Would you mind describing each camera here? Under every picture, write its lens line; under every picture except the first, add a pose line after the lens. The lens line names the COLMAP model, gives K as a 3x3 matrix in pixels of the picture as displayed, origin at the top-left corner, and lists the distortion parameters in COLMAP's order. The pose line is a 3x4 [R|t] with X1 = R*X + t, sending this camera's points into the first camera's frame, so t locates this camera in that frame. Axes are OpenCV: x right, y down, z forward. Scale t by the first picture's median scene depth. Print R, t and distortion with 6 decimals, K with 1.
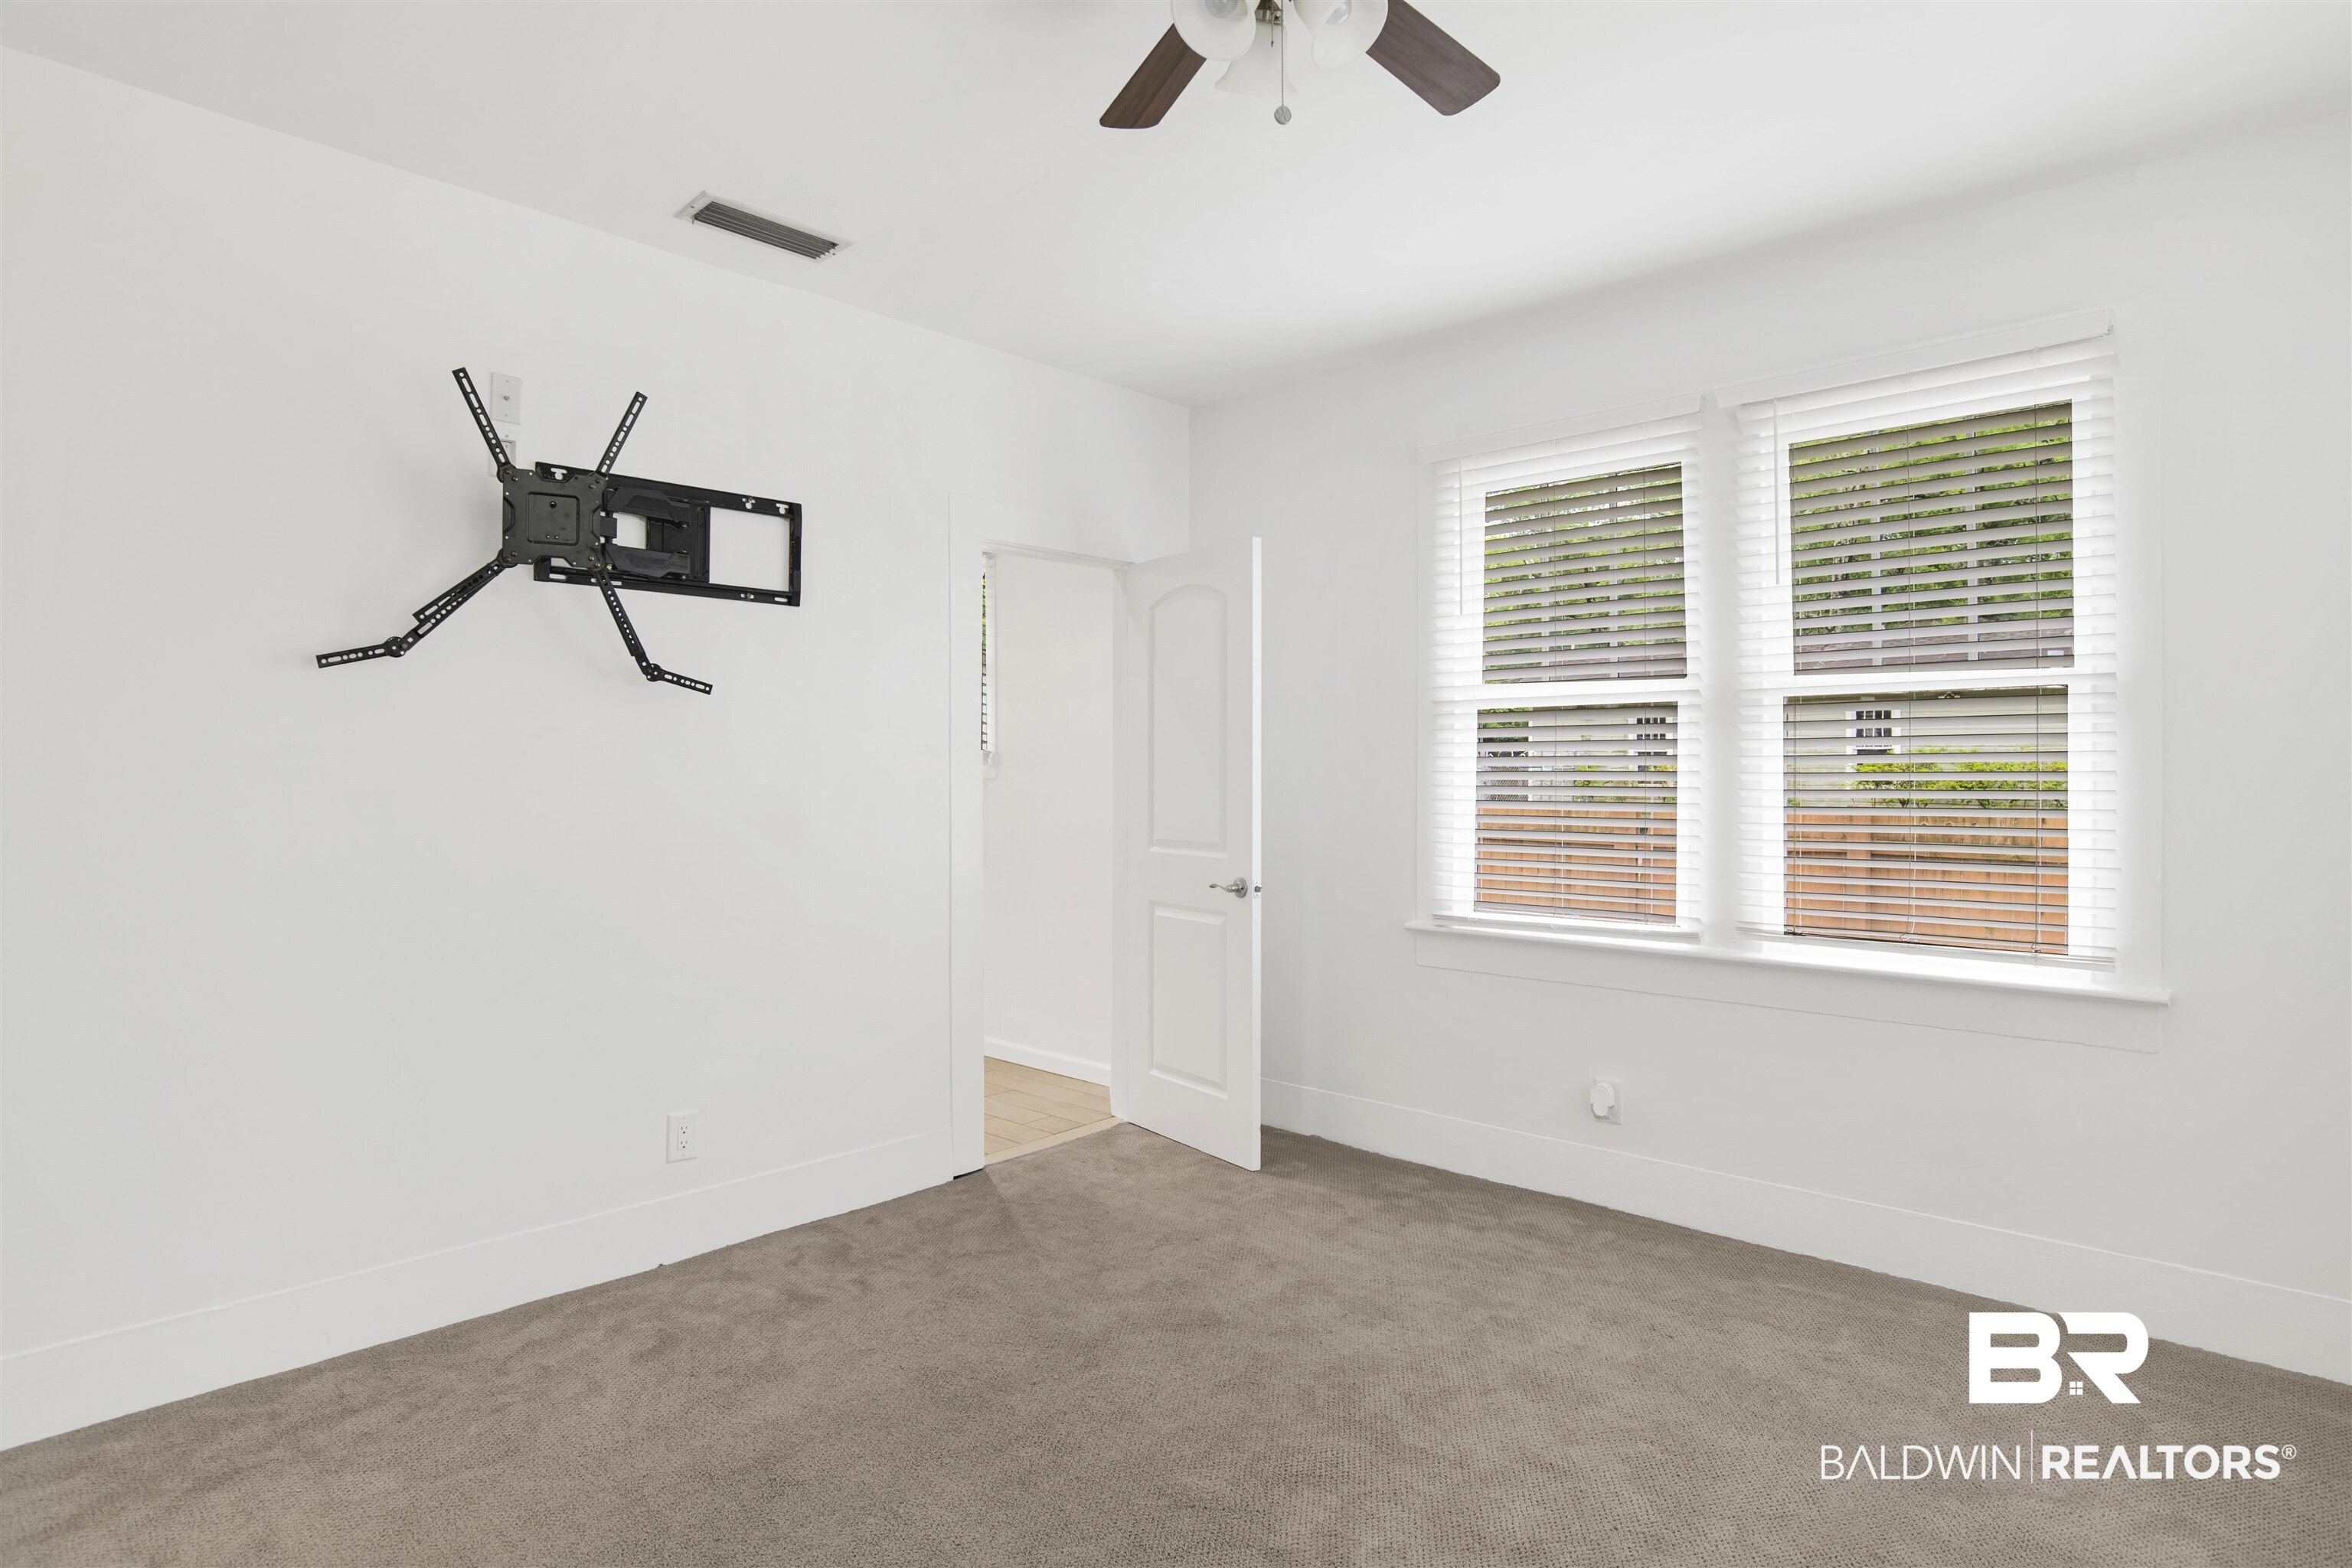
lens RADIAL K [[1233.7, 0, 1159.0], [0, 1233.7, 776.8], [0, 0, 1]] dist [-0.069986, 0.024123]
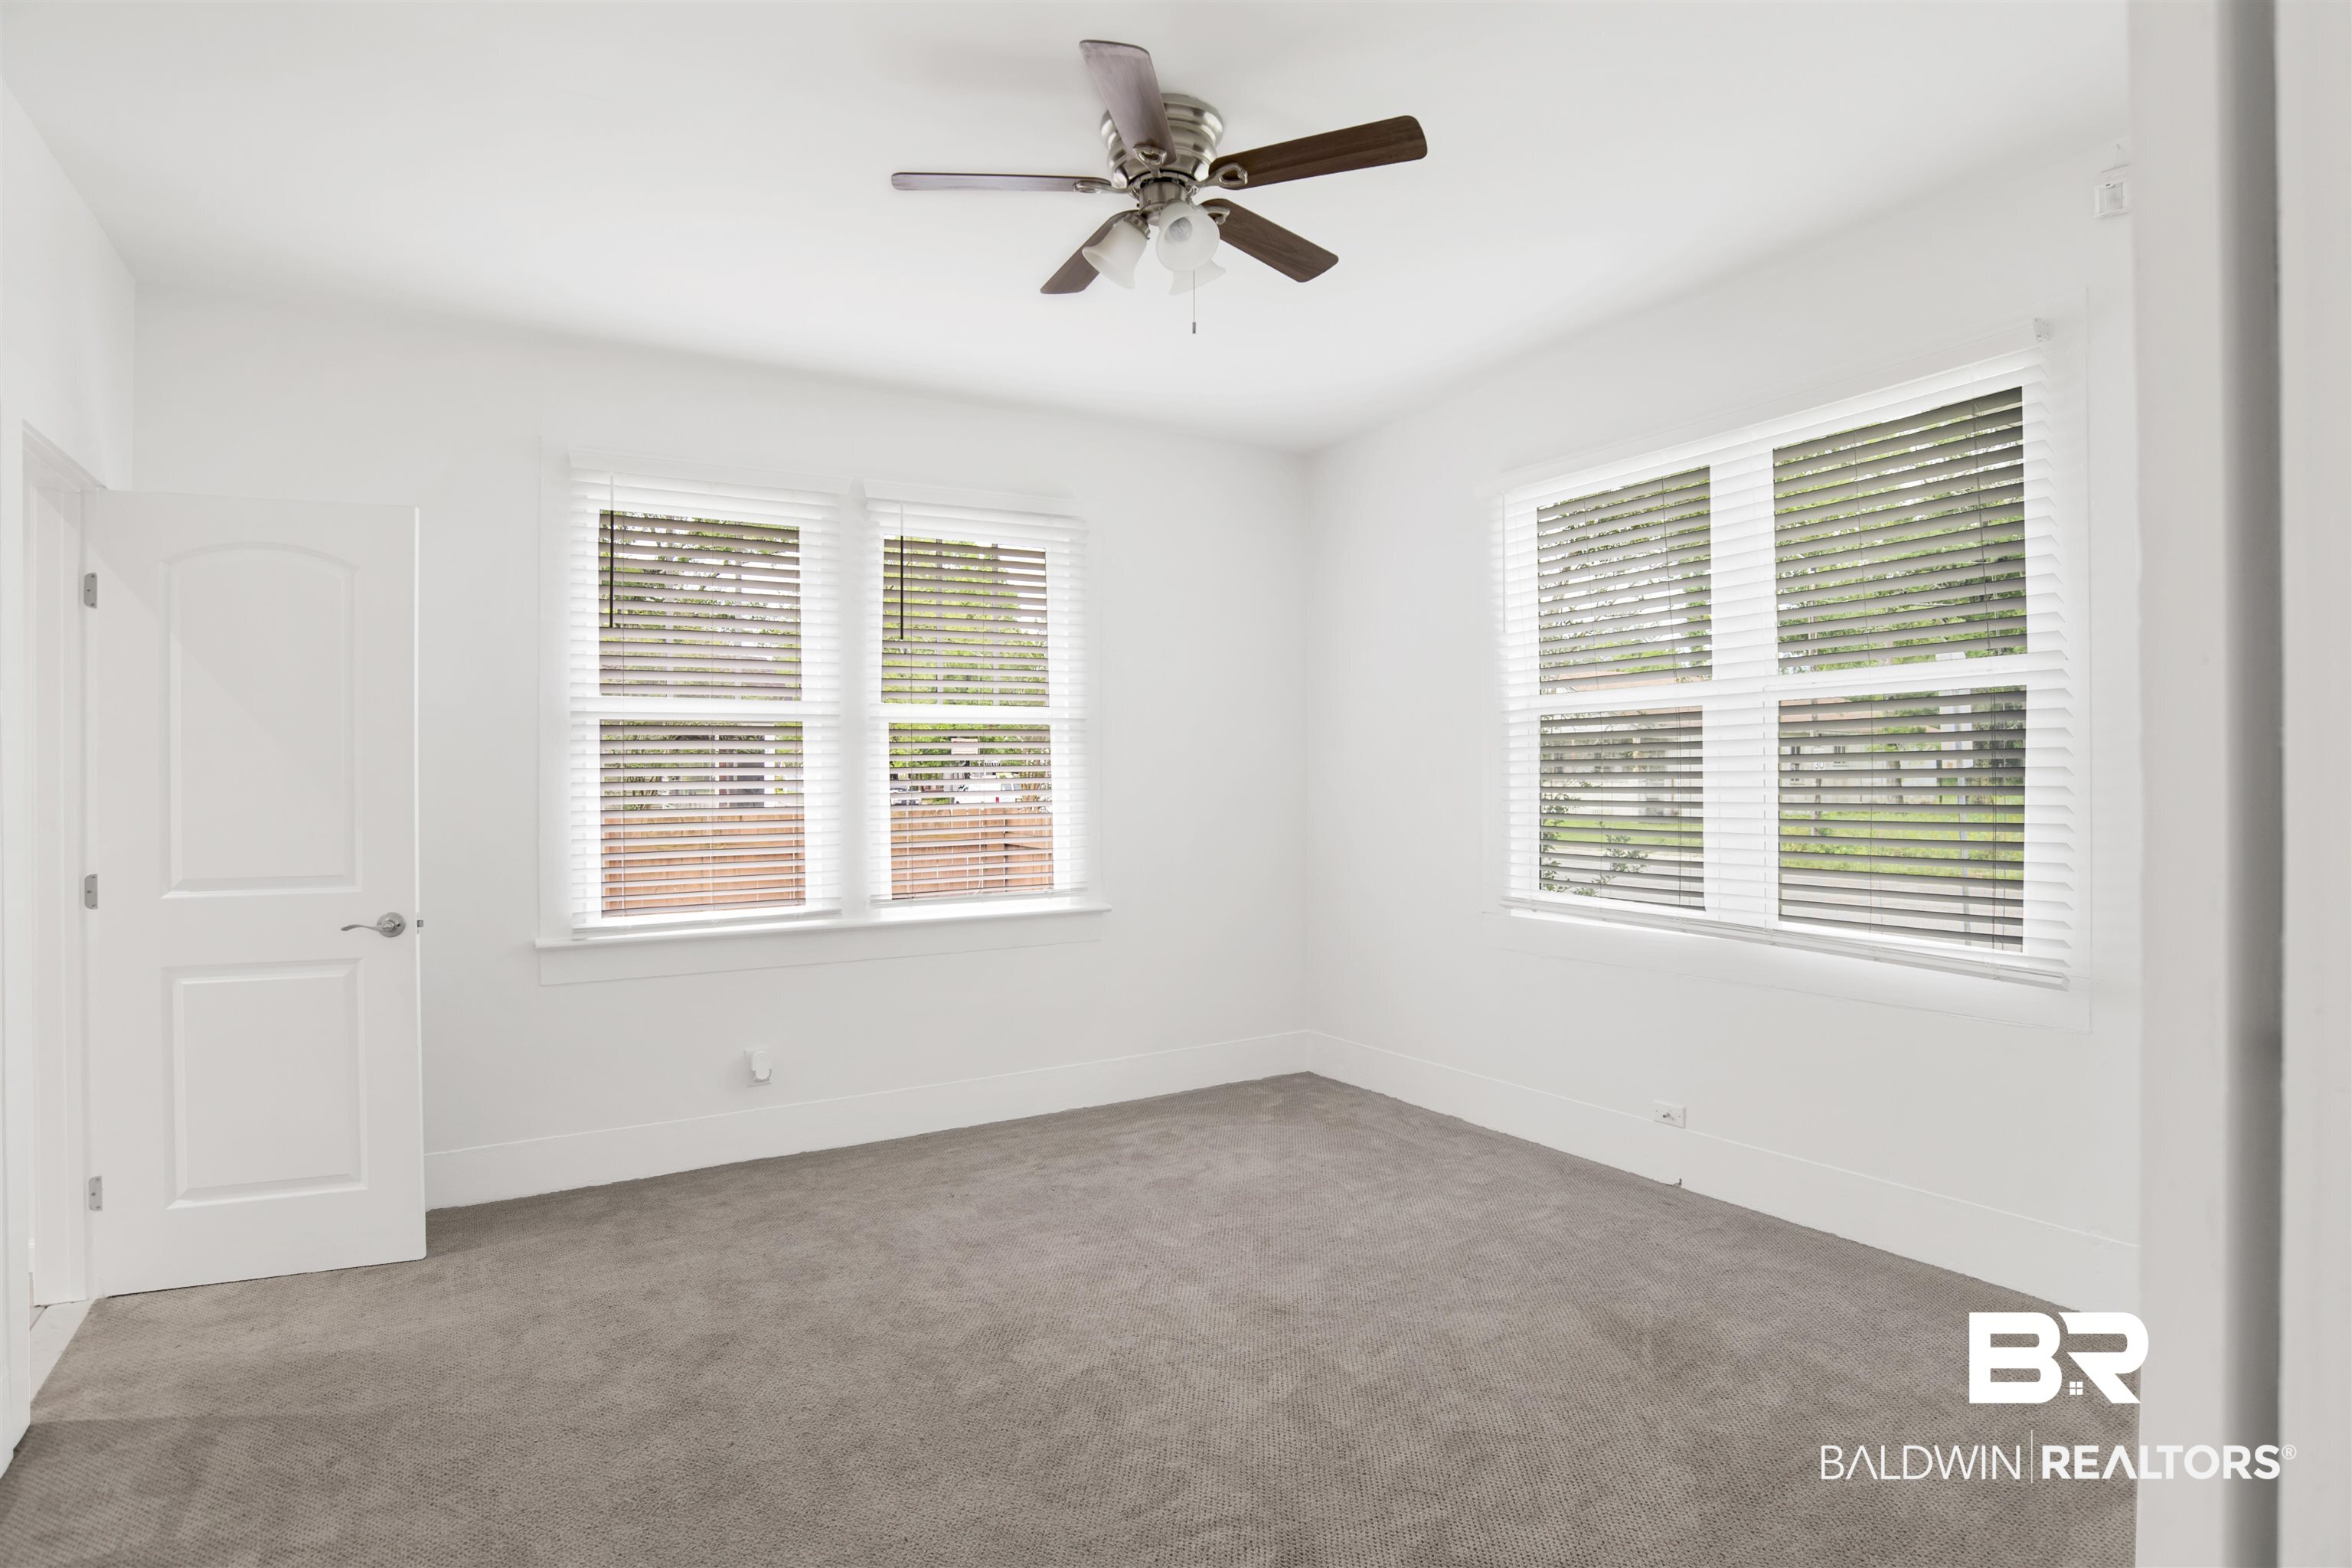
lens RADIAL K [[1233.7, 0, 1182.1], [0, 1233.7, 783.5], [0, 0, 1]] dist [-0.069986, 0.024123]
pose [[0.263461, -0.006884, 0.964646, -0.635846], [0.019547, 0.999807, 0.001796, 0.004247], [-0.964472, 0.018383, 0.263545, 0.303542]]
